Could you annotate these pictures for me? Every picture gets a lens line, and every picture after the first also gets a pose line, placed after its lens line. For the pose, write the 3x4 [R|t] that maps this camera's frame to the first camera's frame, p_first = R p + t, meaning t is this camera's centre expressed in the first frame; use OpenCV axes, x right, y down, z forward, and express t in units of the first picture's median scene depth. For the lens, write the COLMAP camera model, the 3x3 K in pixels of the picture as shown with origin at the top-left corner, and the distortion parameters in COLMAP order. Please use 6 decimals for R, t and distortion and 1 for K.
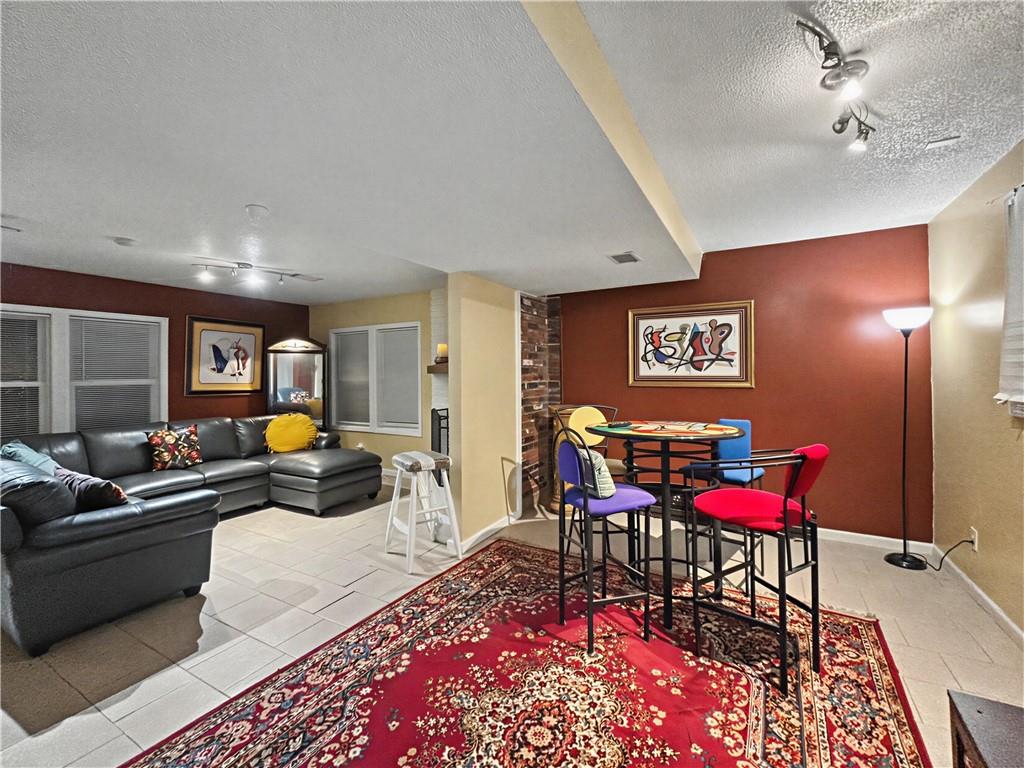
lens RADIAL K [[432.8, 0, 511.4], [0, 432.8, 370.1], [0, 0, 1]] dist [-0.001957, 0.000435]
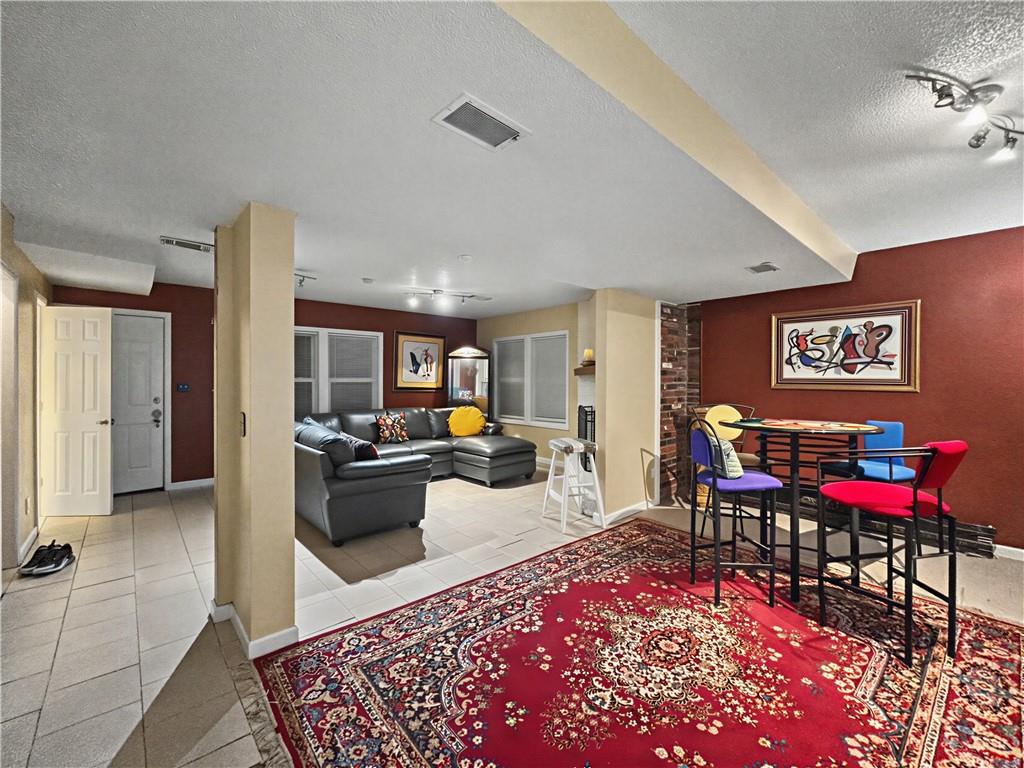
lens RADIAL K [[419.0, 0, 513.1], [0, 419.0, 381.2], [0, 0, 1]] dist [-0.000548, 0.000157]
pose [[0.949279, 0.011946, -0.314209, 0.002241], [-0.007172, 0.999841, 0.016346, 0.010310], [0.314354, -0.013263, 0.949213, -0.183531]]
